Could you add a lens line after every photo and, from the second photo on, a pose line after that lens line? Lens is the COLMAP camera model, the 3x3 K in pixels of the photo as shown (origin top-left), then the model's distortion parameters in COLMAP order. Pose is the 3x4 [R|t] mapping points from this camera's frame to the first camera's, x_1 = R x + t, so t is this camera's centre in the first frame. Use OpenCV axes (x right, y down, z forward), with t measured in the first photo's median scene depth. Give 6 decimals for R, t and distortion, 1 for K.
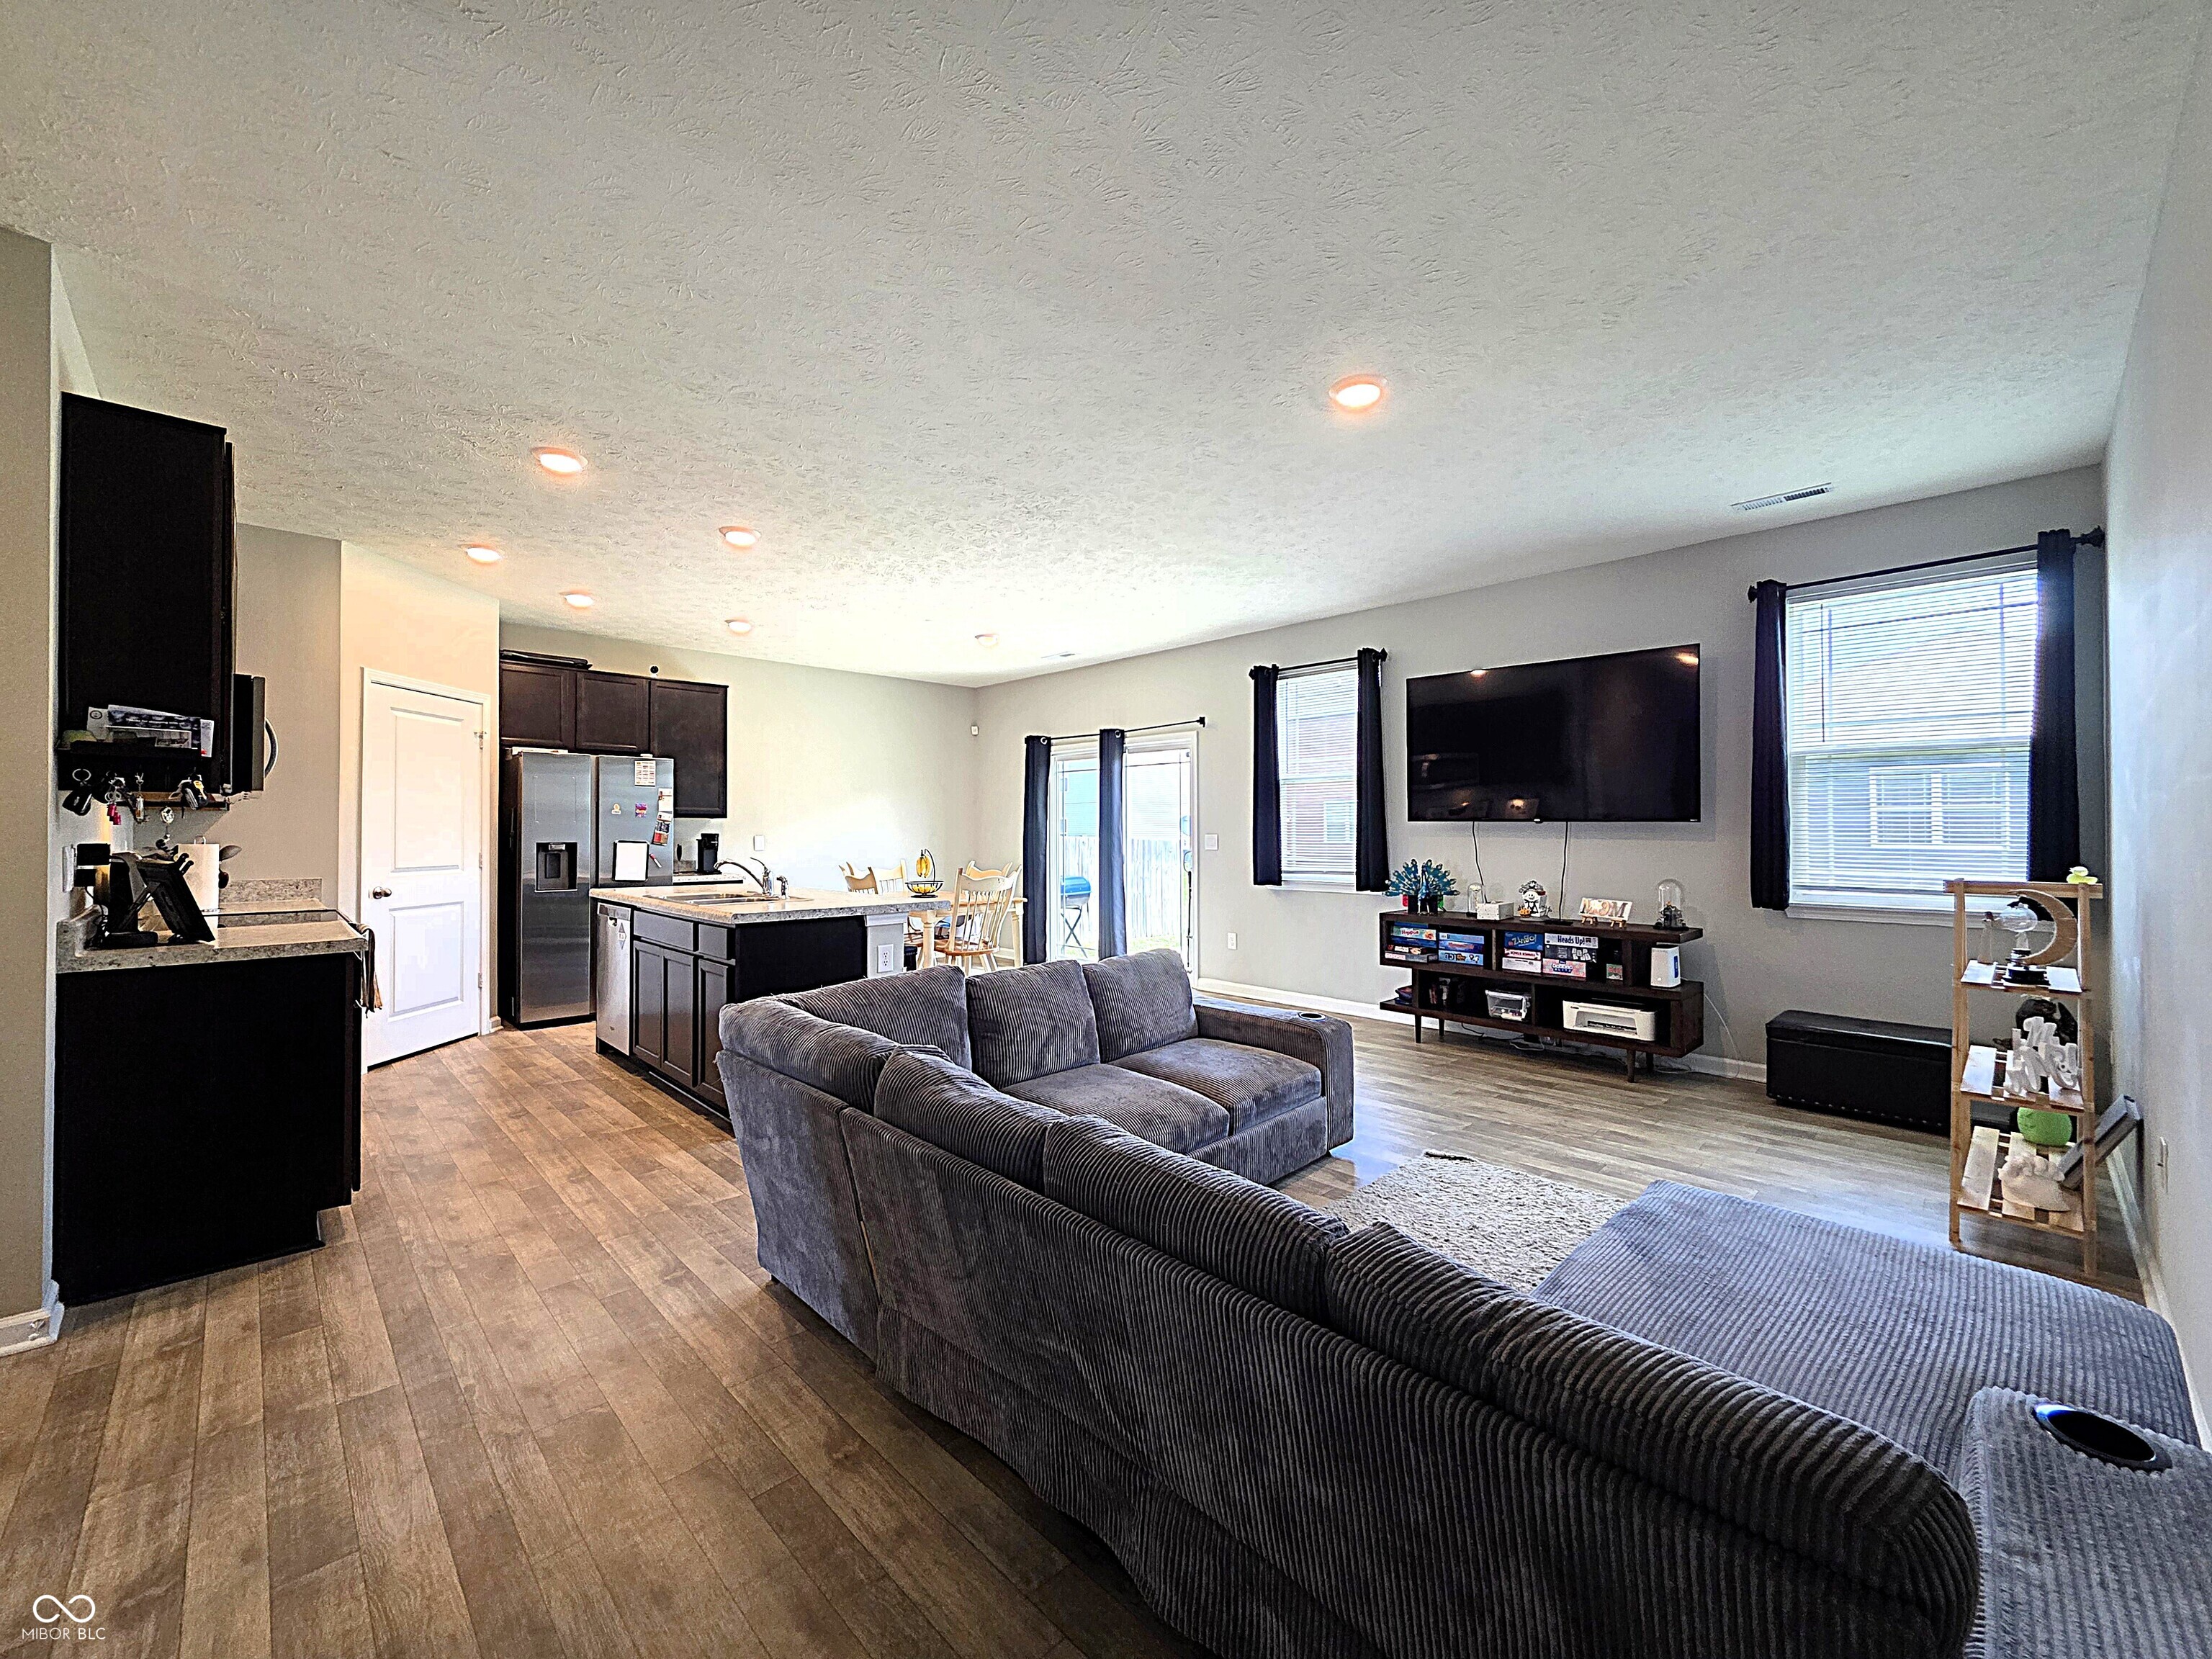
lens RADIAL K [[906.2, 0, 1098.8], [0, 906.2, 831.1], [0, 0, 1]] dist [0.004510, -0.000675]
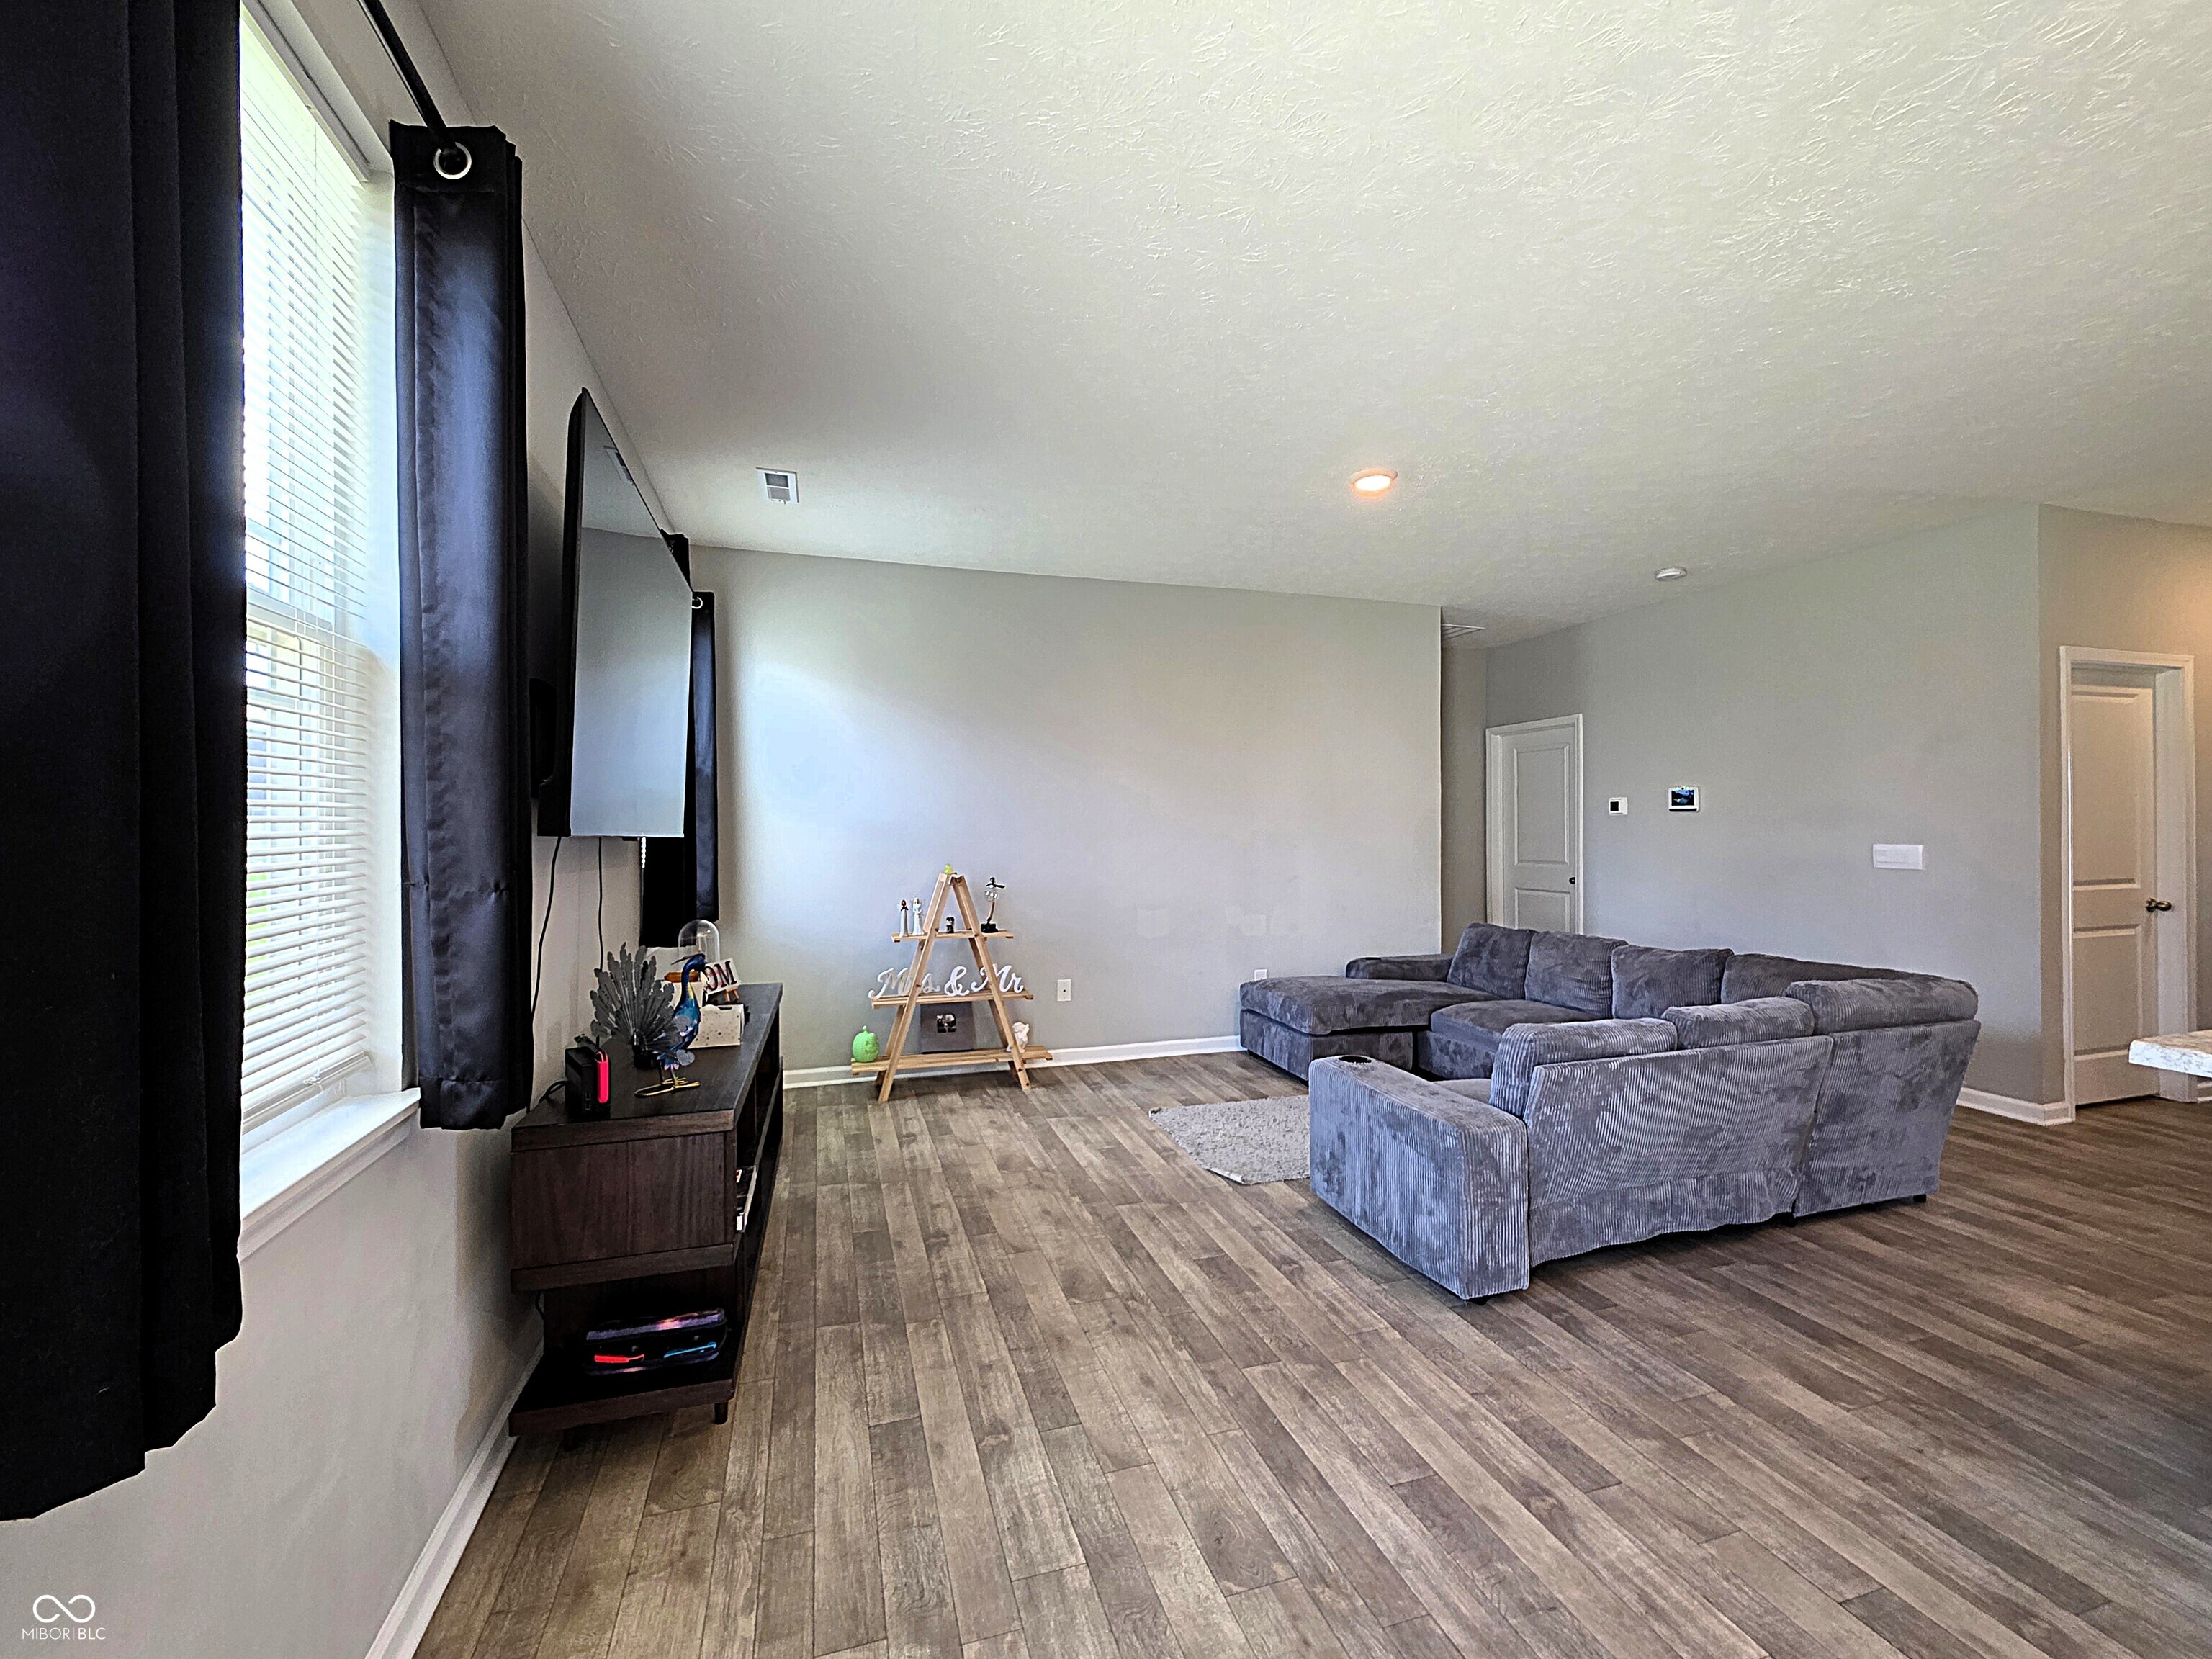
lens RADIAL K [[906.2, 0, 1098.1], [0, 906.2, 829.7], [0, 0, 1]] dist [0.004510, -0.000675]
pose [[-0.892675, -0.003123, 0.450690, 0.058140], [-0.002526, 0.999995, 0.001925, -0.022004], [-0.450694, 0.000580, -0.892679, 1.828118]]
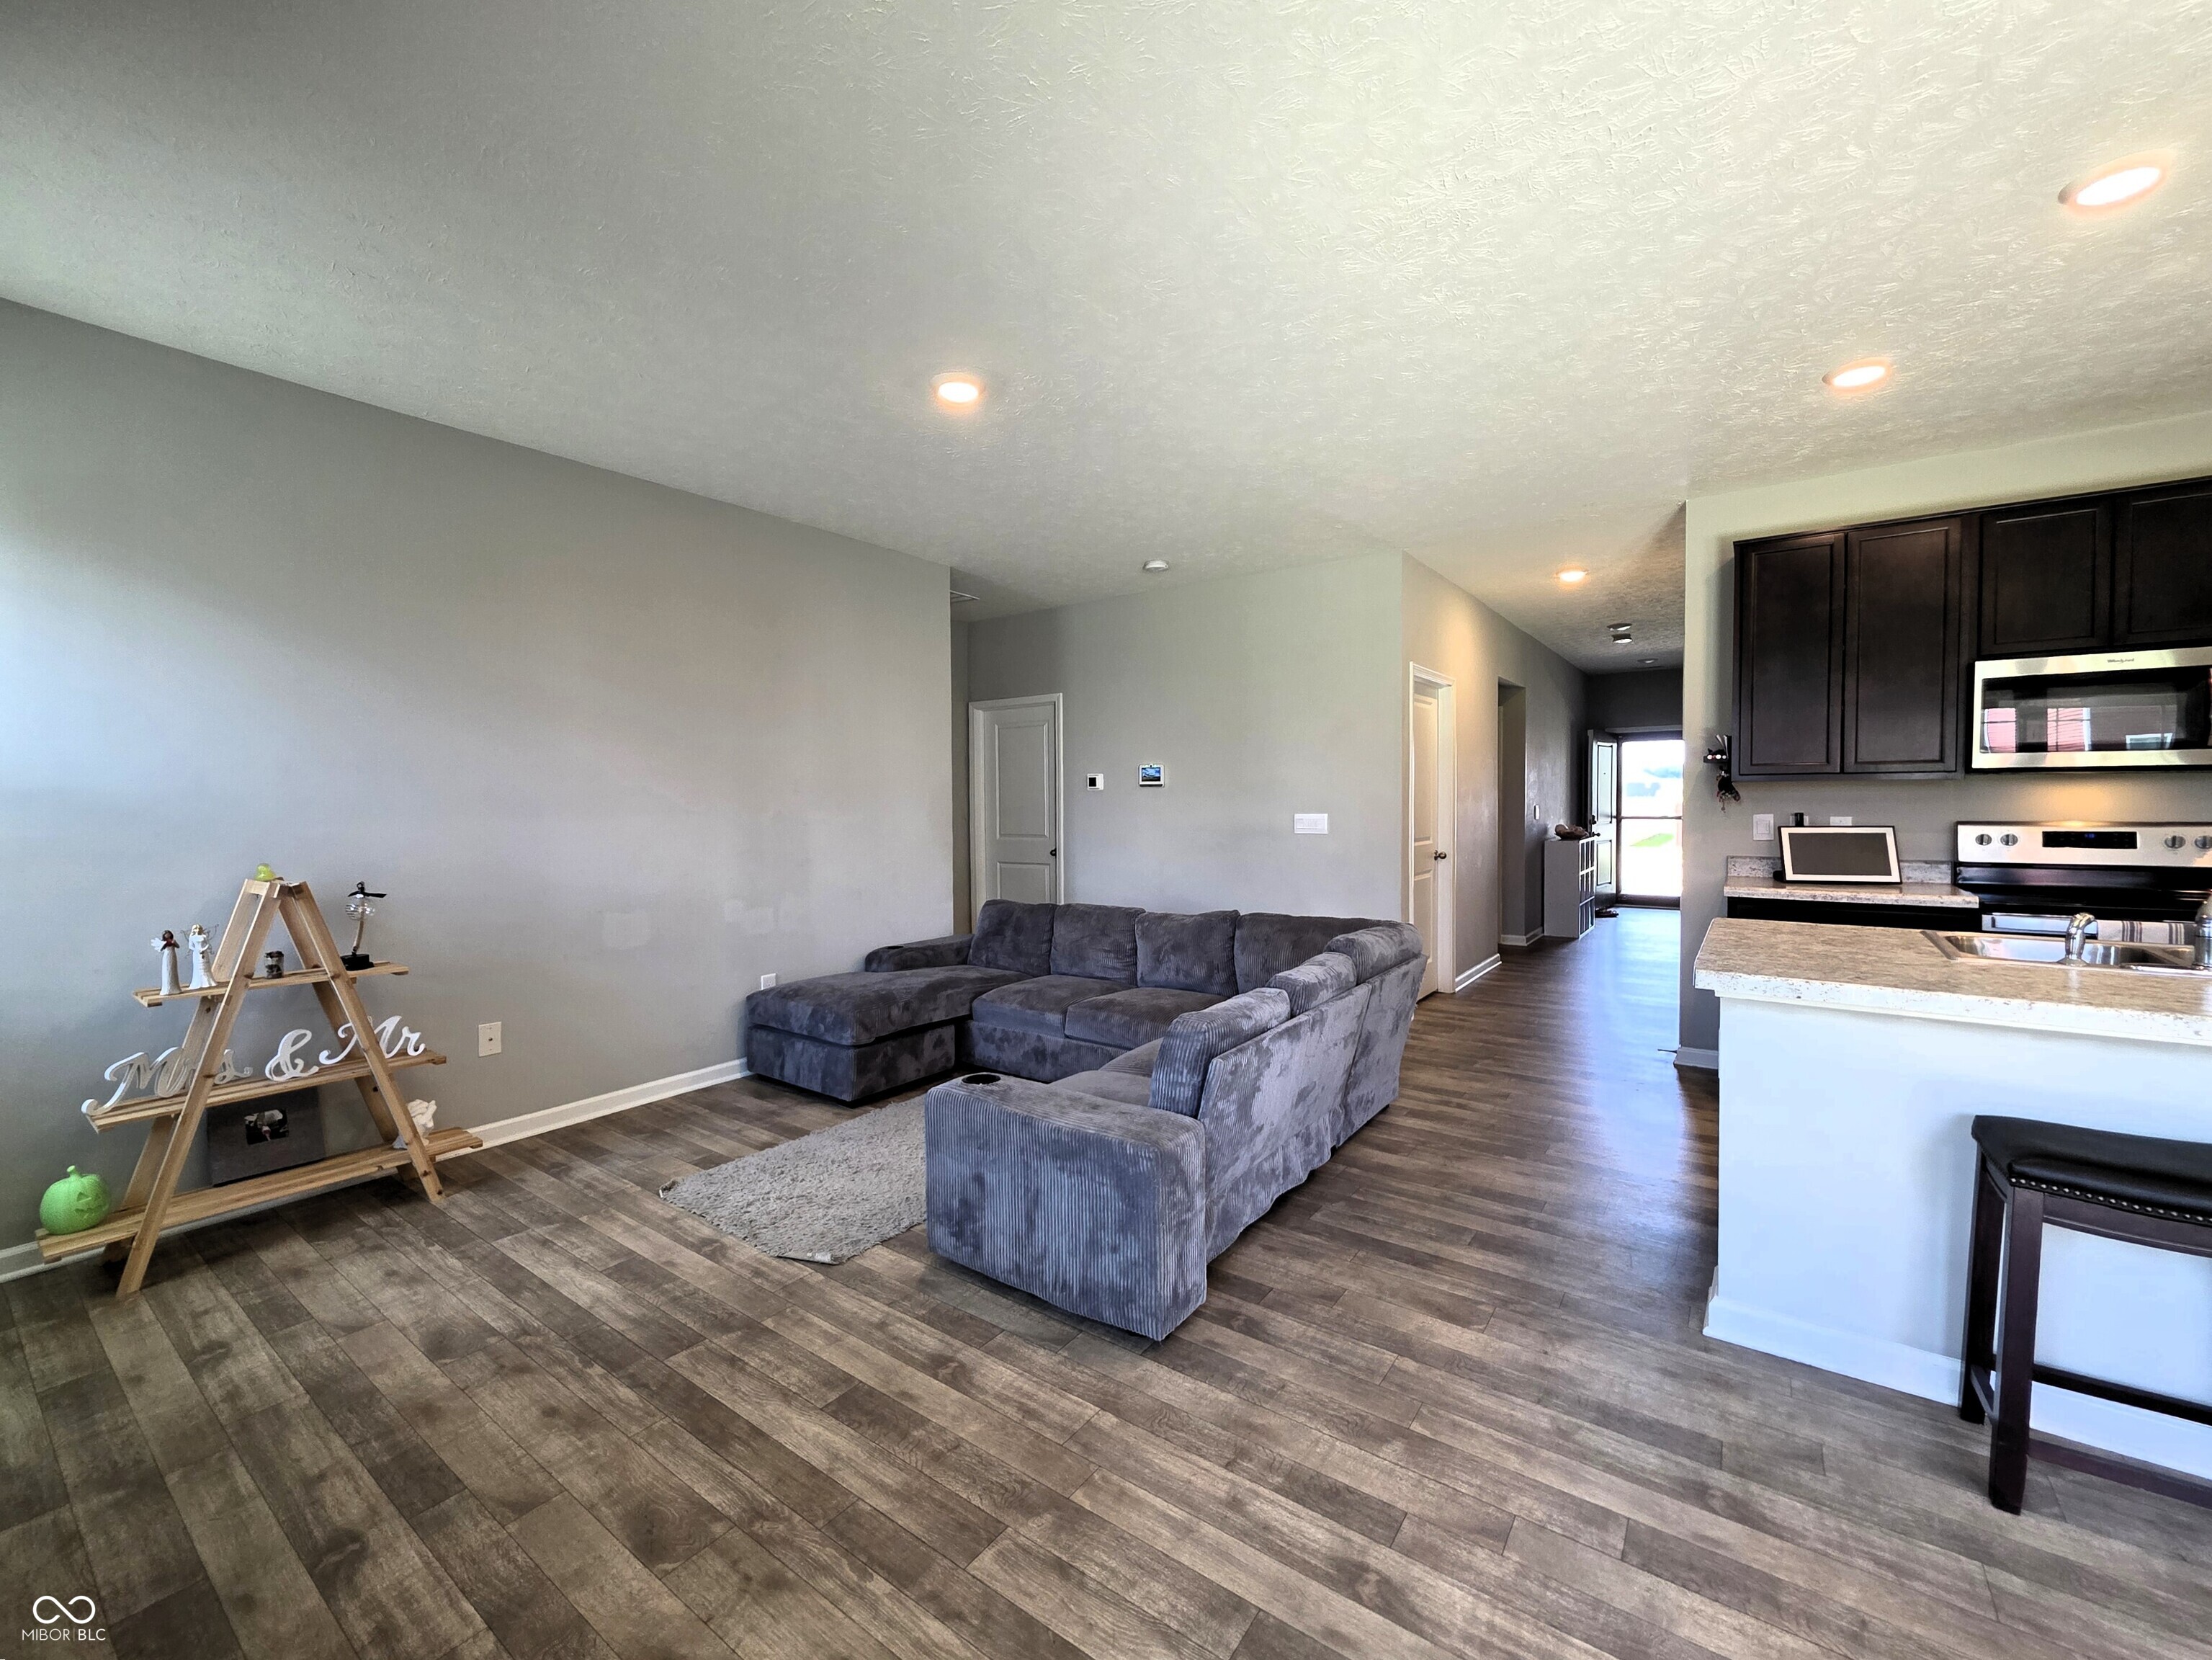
lens RADIAL K [[906.3, 0, 1097.9], [0, 906.3, 827.7], [0, 0, 1]] dist [0.004510, -0.000675]
pose [[-0.985408, 0.007555, -0.170040, 0.254734], [0.003415, 0.999691, 0.024624, -0.017705], [0.170174, 0.023684, -0.985129, 1.665048]]
